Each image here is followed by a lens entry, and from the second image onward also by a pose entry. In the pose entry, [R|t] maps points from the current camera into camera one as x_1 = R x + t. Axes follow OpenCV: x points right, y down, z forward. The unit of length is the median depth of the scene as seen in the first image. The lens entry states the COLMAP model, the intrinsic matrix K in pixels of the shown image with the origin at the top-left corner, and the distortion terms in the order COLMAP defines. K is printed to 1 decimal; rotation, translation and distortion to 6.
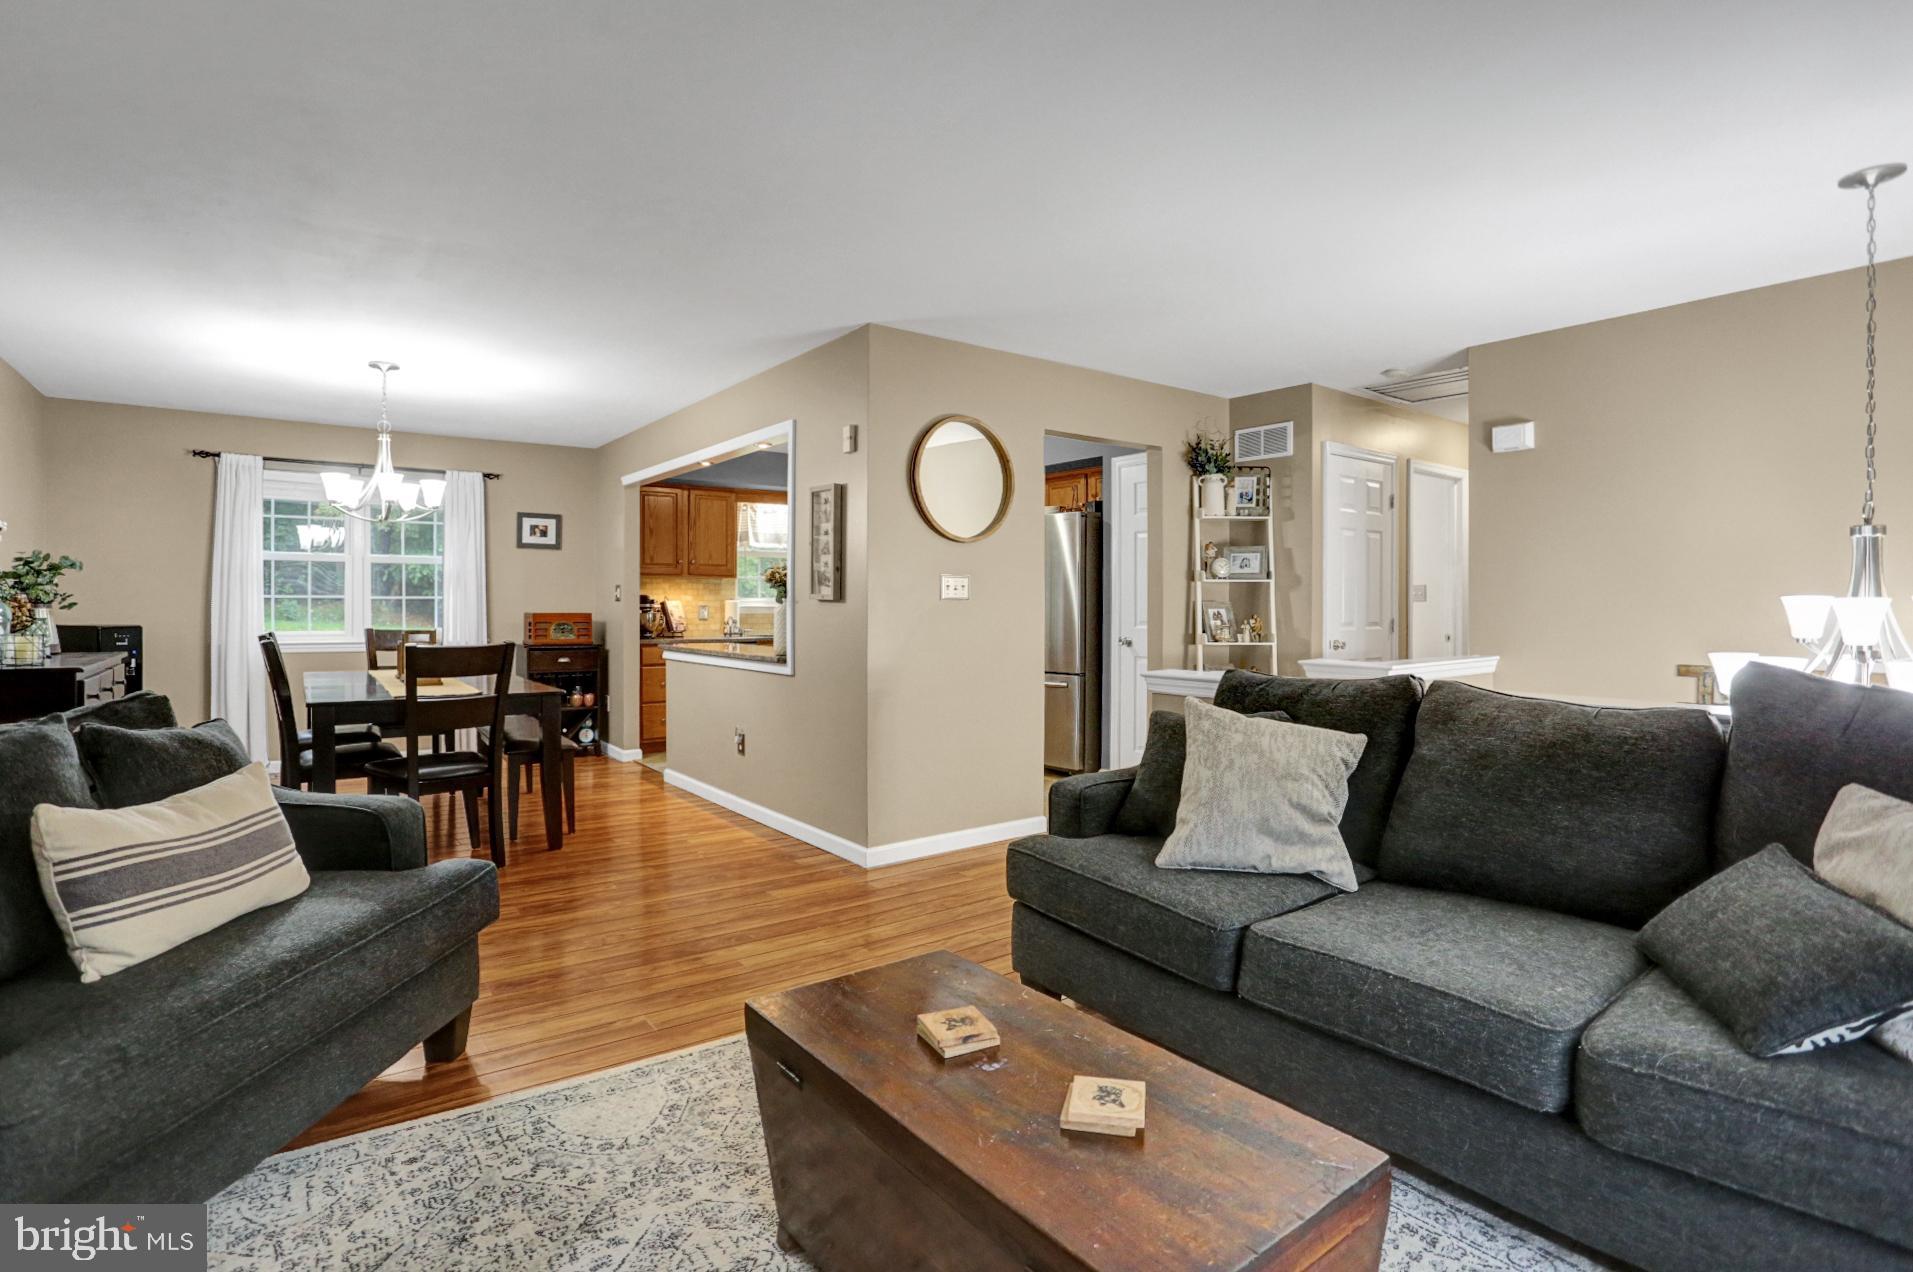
lens RADIAL K [[957.4, 0, 961.5], [0, 957.4, 593.0], [0, 0, 1]] dist [-0.086361, 0.038963]
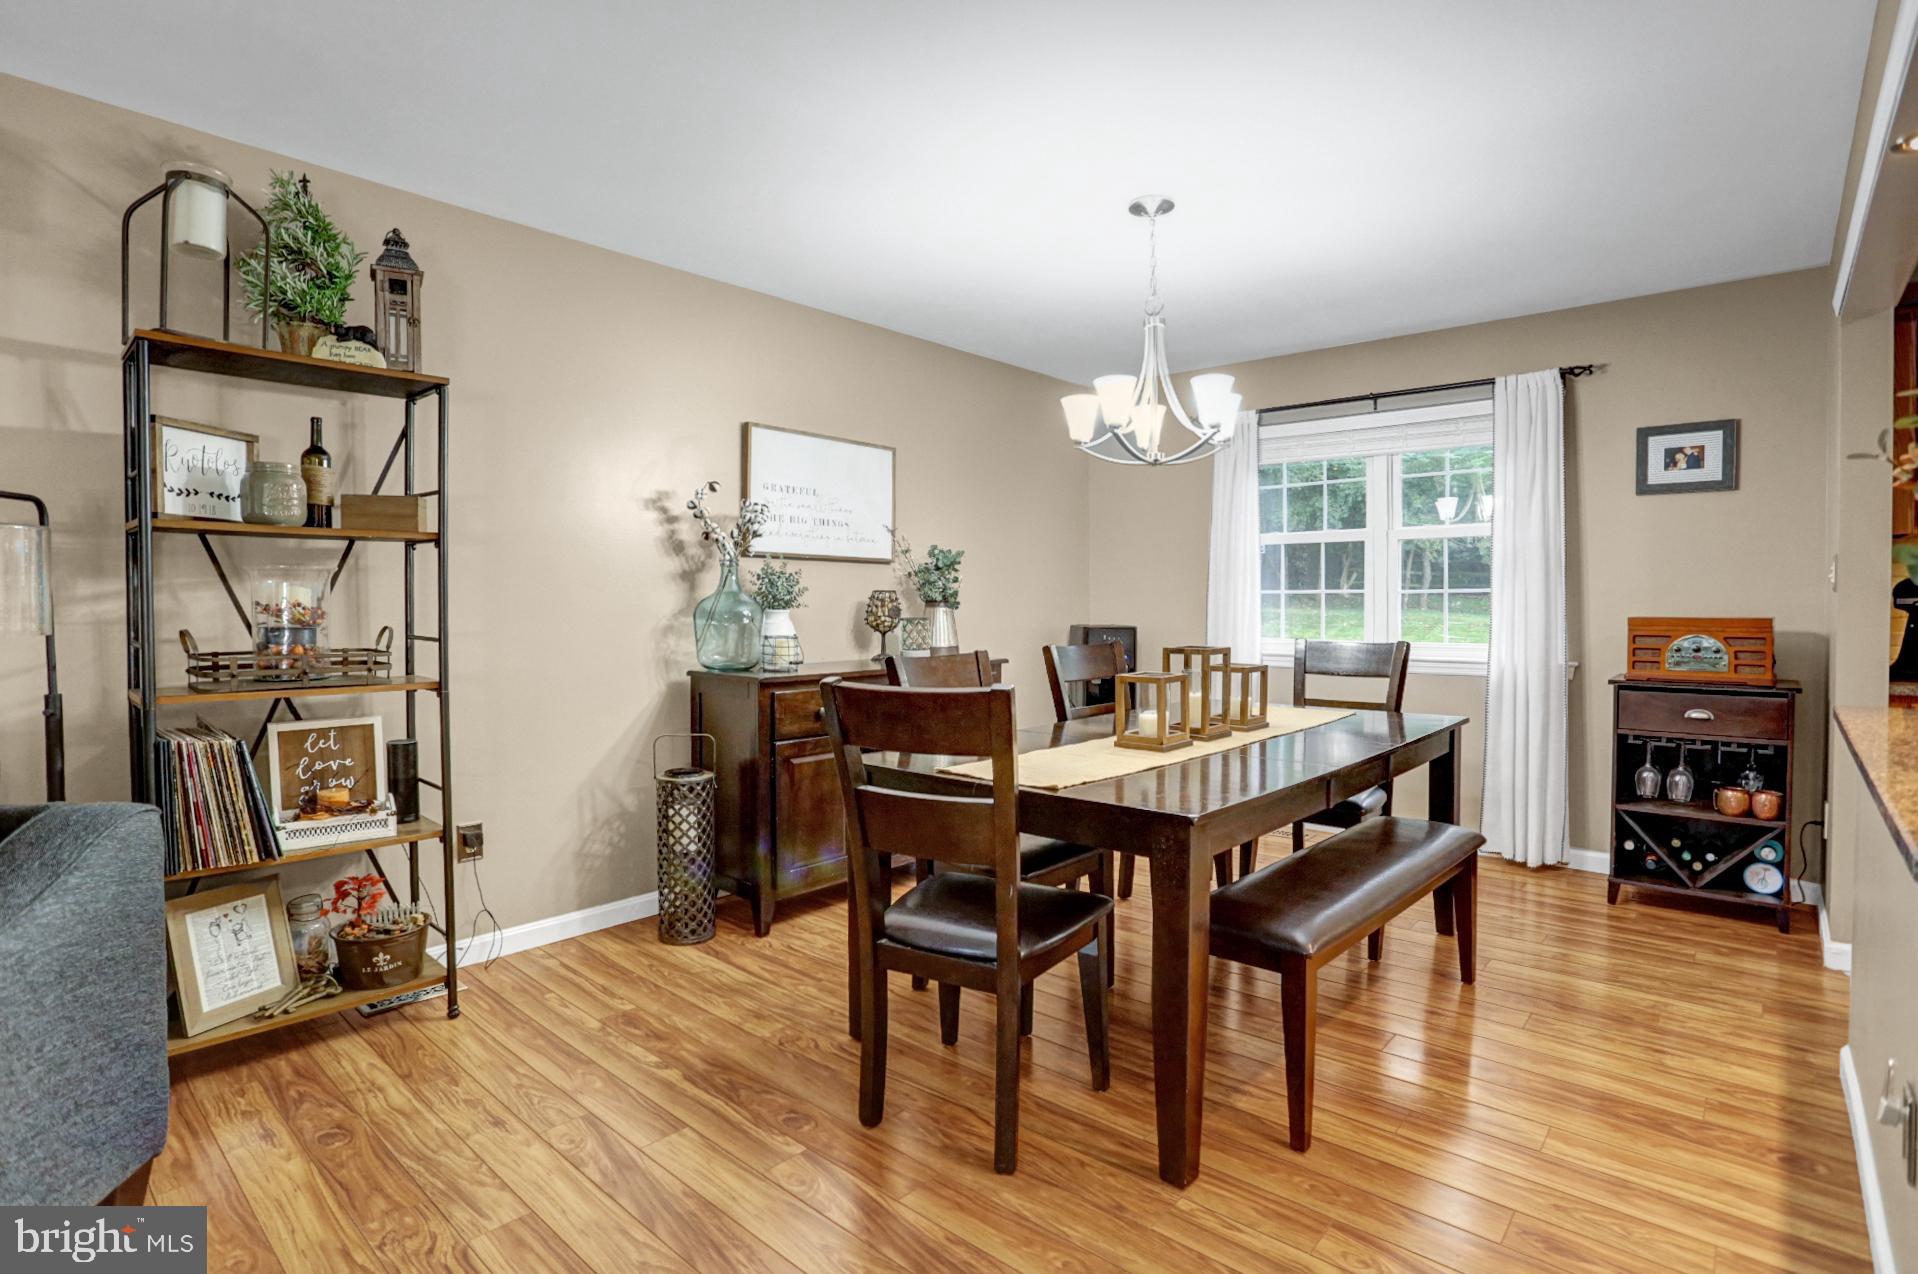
lens RADIAL K [[936.9, 0, 942.7], [0, 936.9, 630.6], [0, 0, 1]] dist [-0.060428, 0.021280]
pose [[0.190106, 0.028311, -0.981355, -0.038701], [0.014852, 0.999387, 0.031708, 0.007061], [0.981651, -0.020603, 0.189569, 0.538467]]
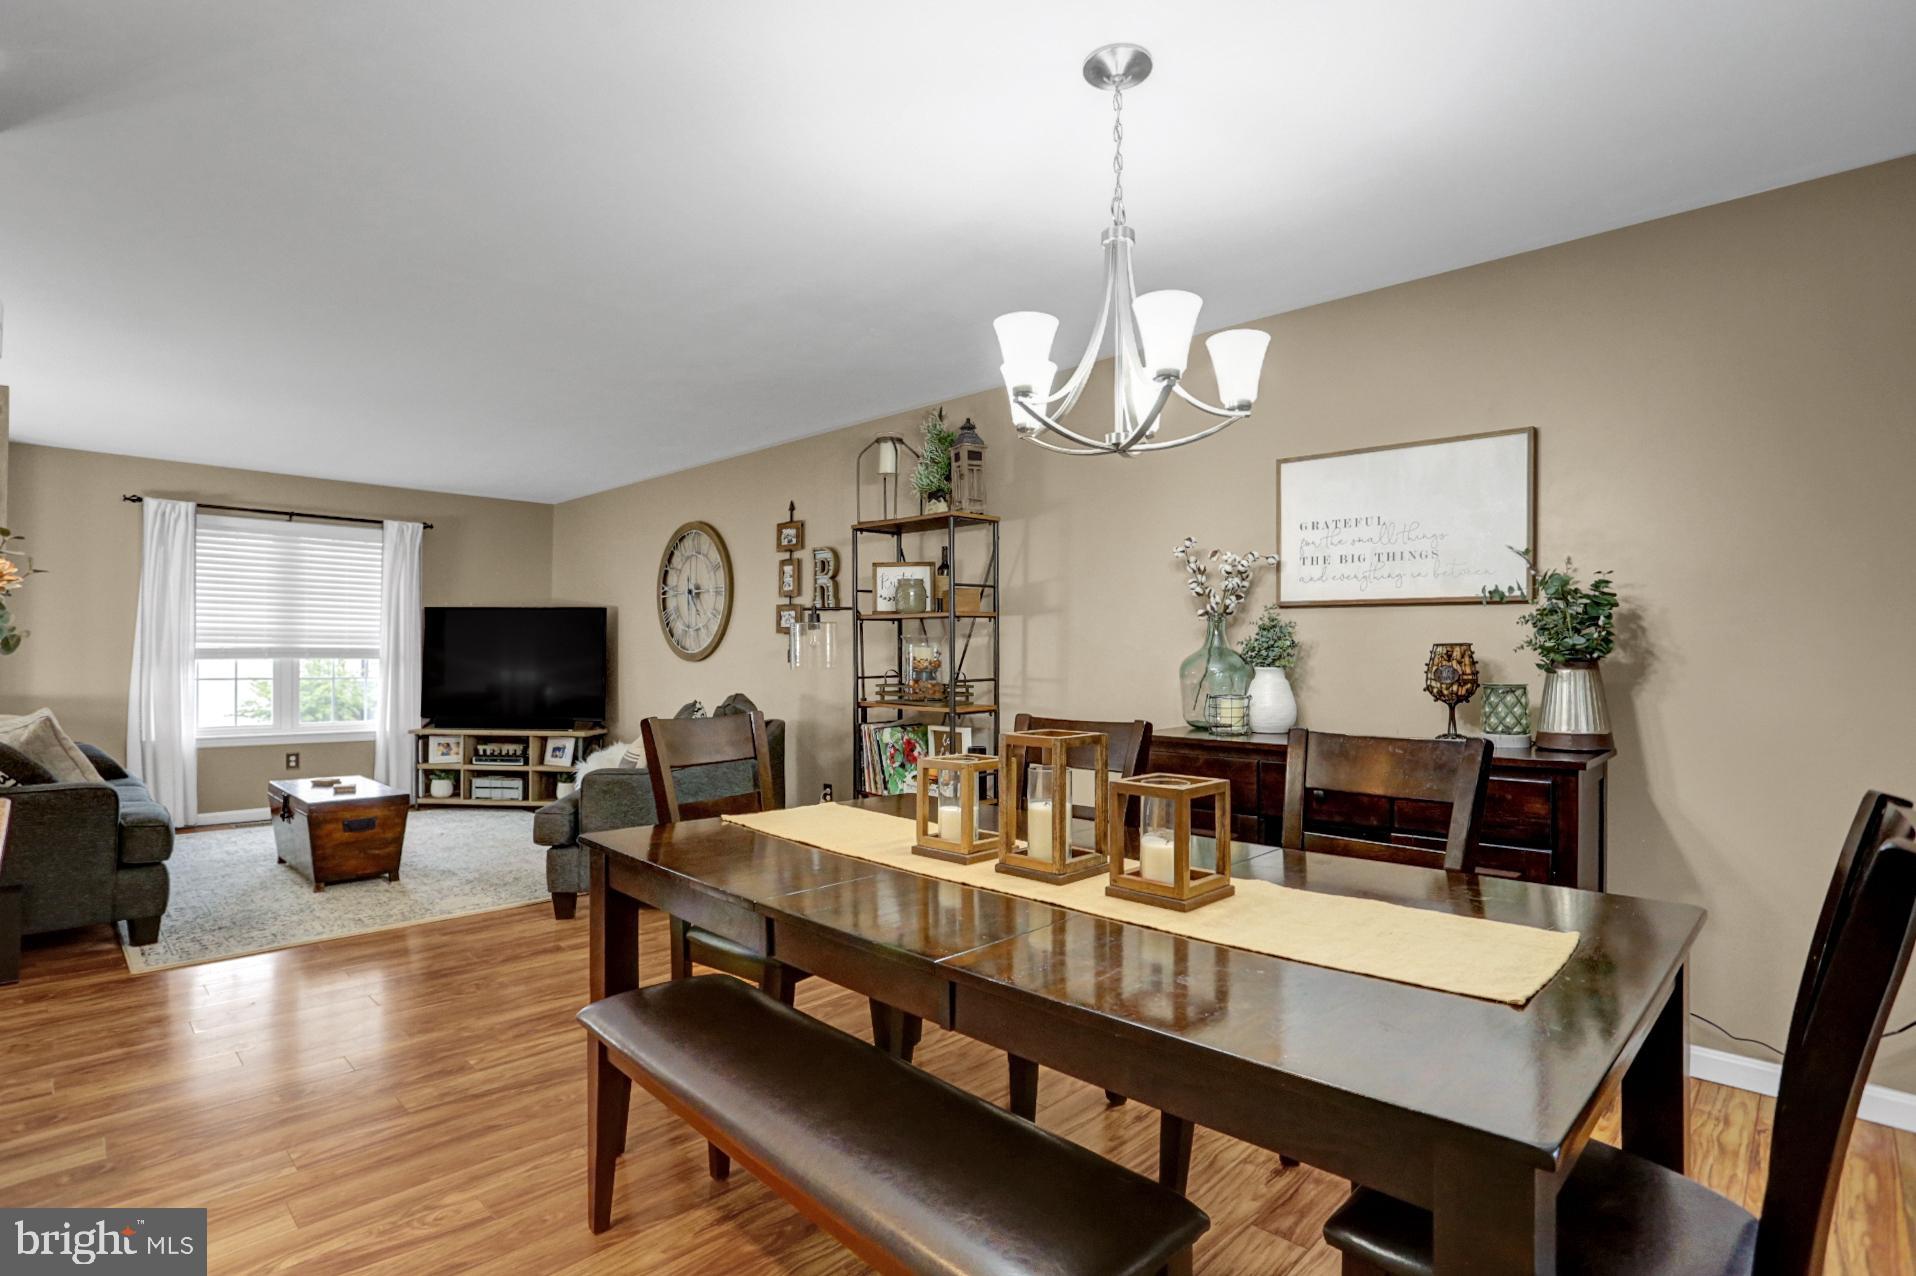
lens RADIAL K [[938.2, 0, 960.2], [0, 938.2, 659.3], [0, 0, 1]] dist [-0.069317, 0.023133]
pose [[-0.987308, -0.003433, -0.158783, -0.353277], [-0.002620, 0.999982, -0.005324, 0.009400], [0.158798, -0.004840, -0.987299, 0.987286]]
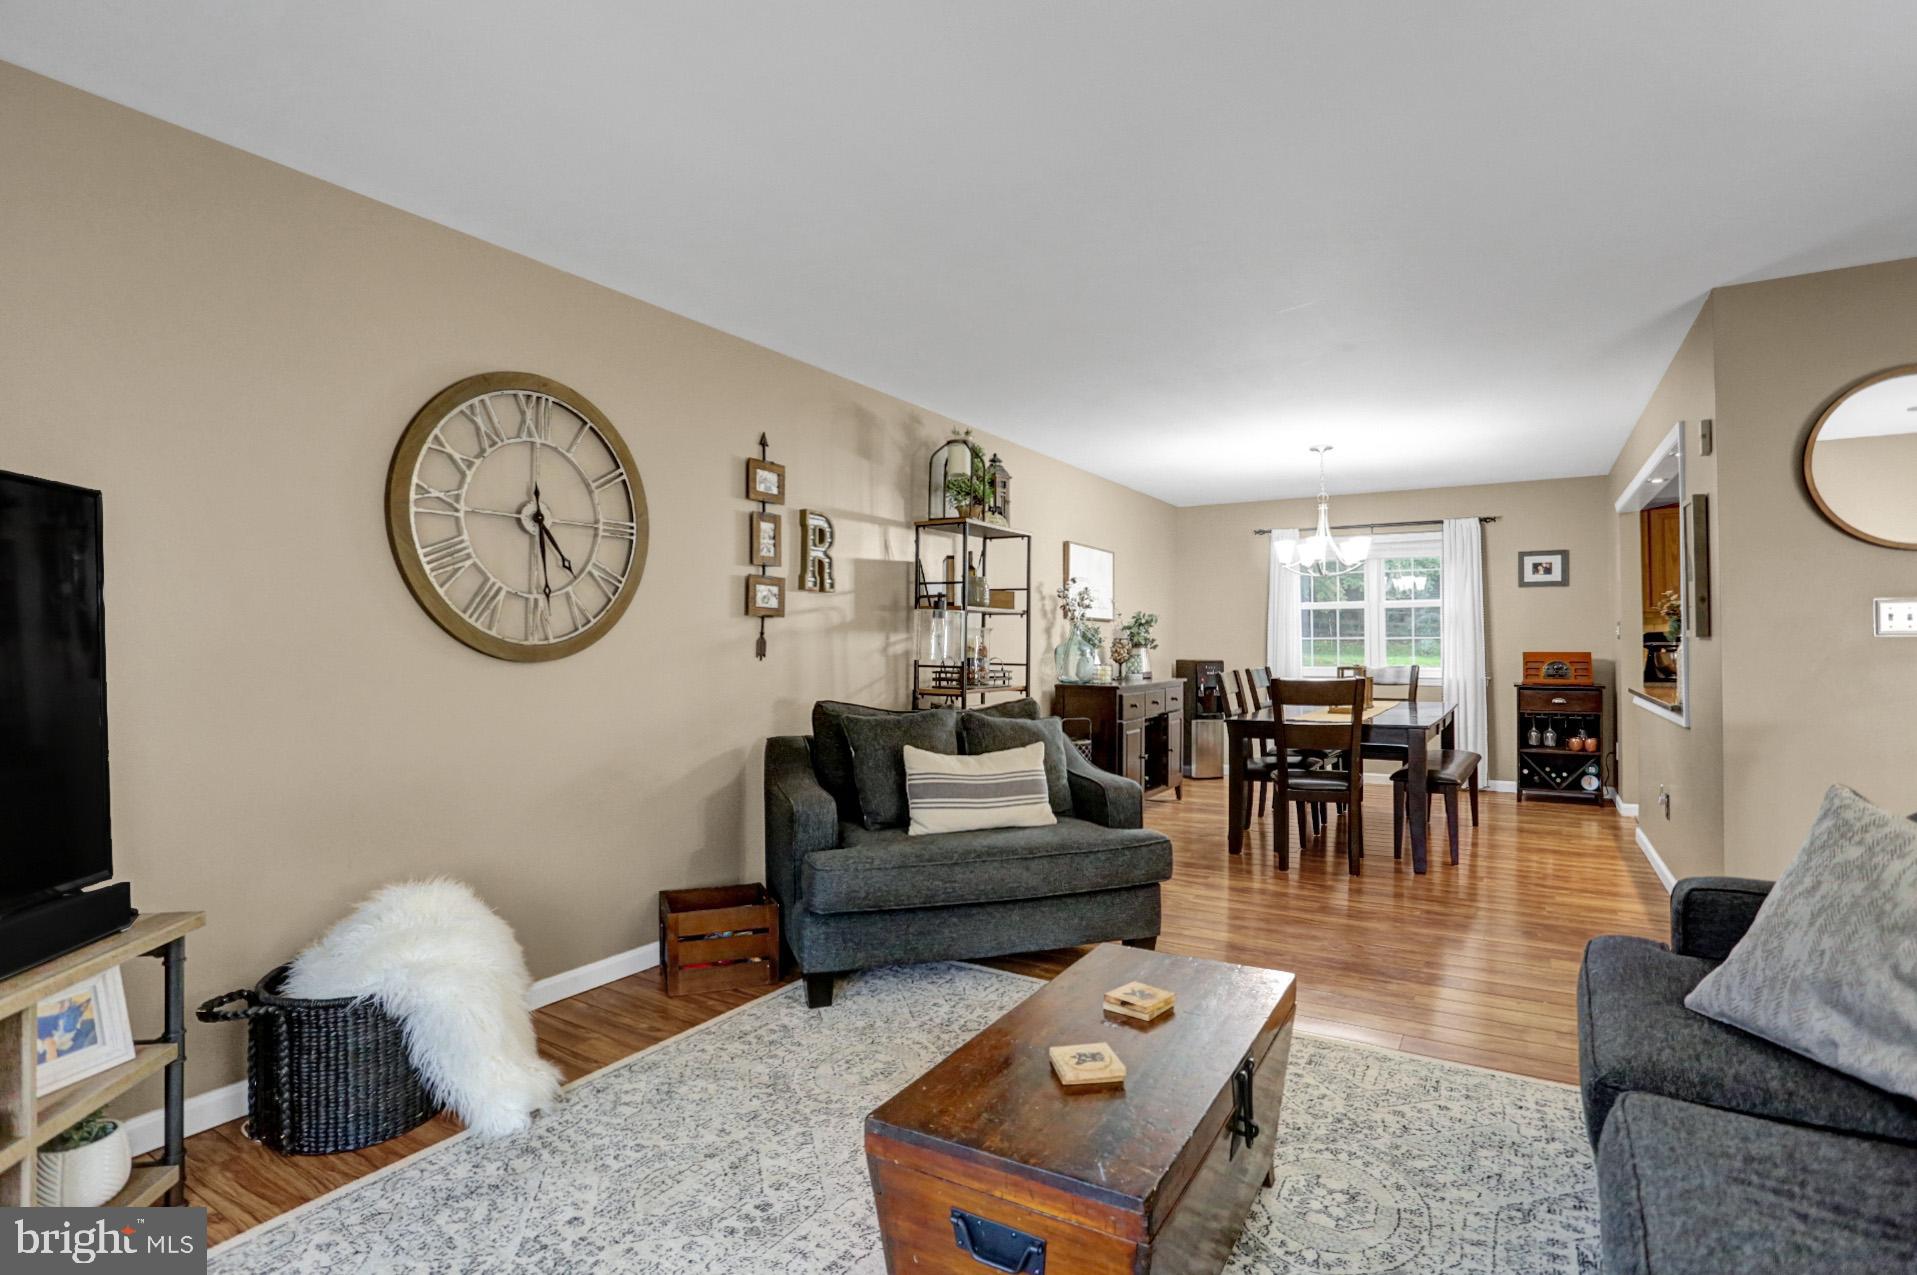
lens RADIAL K [[936.4, 0, 942.2], [0, 936.4, 631.1], [0, 0, 1]] dist [-0.060428, 0.021280]
pose [[0.357921, -0.015767, -0.933619, 0.231342], [0.015233, 0.999823, -0.011045, 0.000213], [0.933628, -0.010269, 0.358098, 0.078194]]
